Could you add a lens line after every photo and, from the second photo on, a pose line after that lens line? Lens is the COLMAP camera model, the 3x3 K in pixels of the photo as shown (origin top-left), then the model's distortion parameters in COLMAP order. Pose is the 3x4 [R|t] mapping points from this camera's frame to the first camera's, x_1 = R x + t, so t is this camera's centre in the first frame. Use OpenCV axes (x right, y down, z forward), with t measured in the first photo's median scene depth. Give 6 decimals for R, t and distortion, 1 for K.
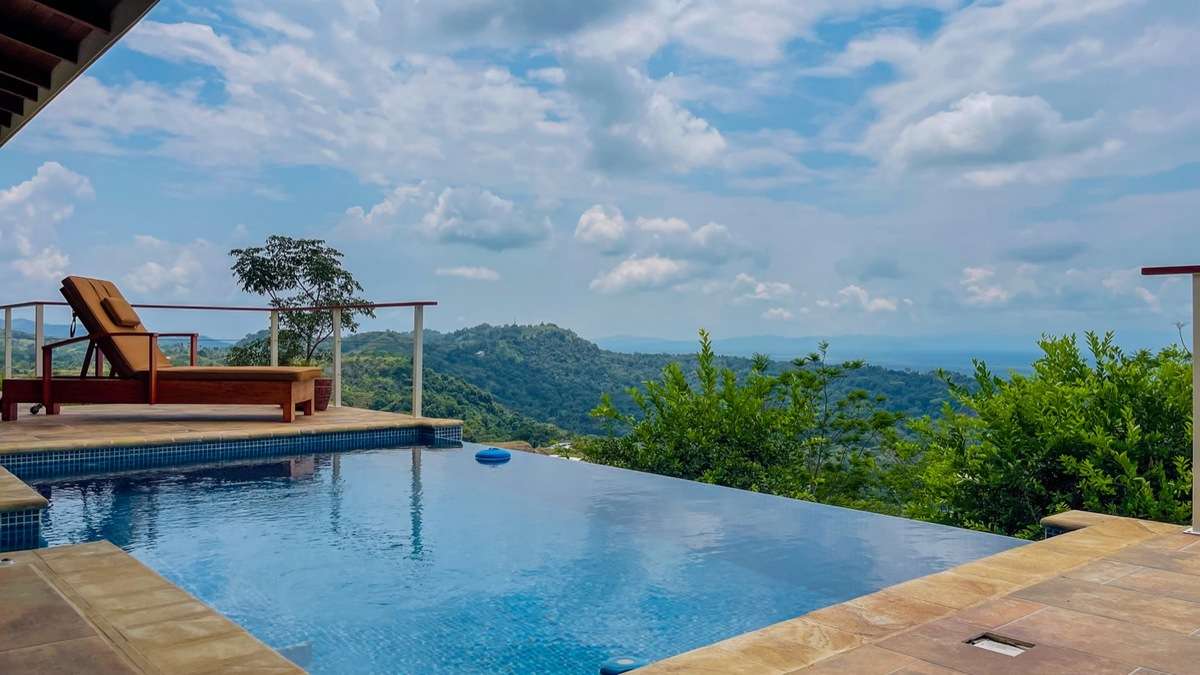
lens RADIAL K [[923.2, 0, 600.0], [0, 923.2, 337.5], [0, 0, 1]] dist [0.109722, -0.154787]
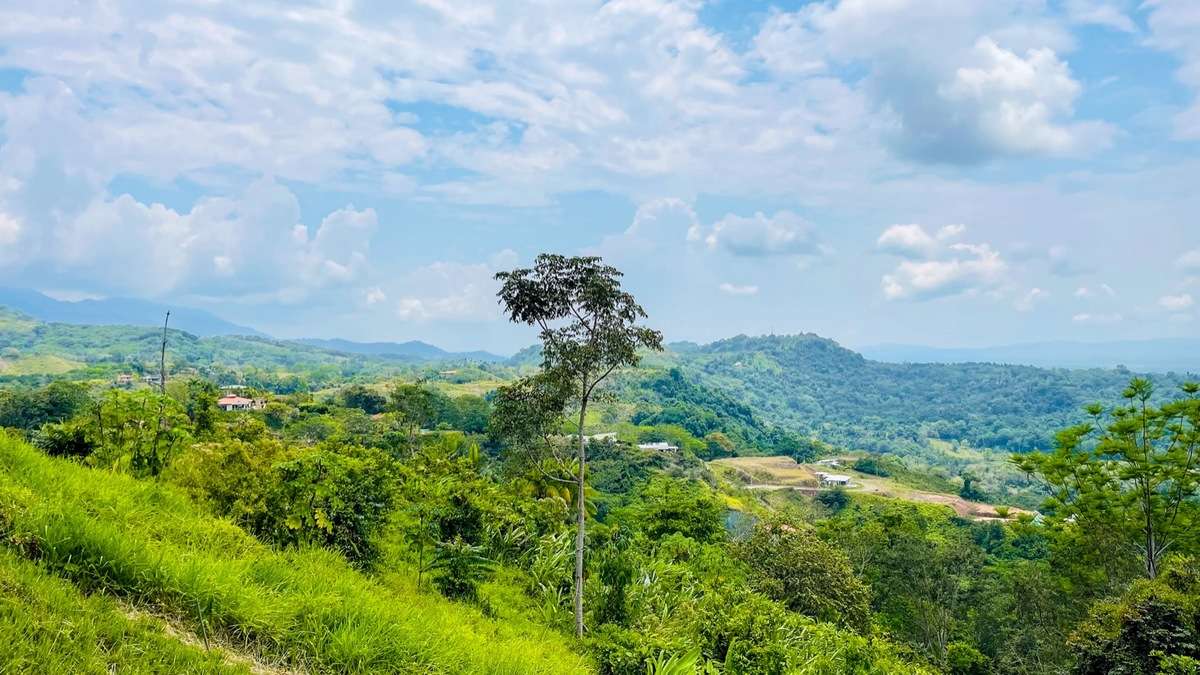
lens RADIAL K [[923.2, 0, 600.0], [0, 923.2, 337.5], [0, 0, 1]] dist [0.109722, -0.154787]
pose [[0.962043, -0.019142, -0.272226, -0.075333], [0.015891, 0.999774, -0.014144, -0.021414], [0.272435, 0.009281, 0.962129, 0.214448]]
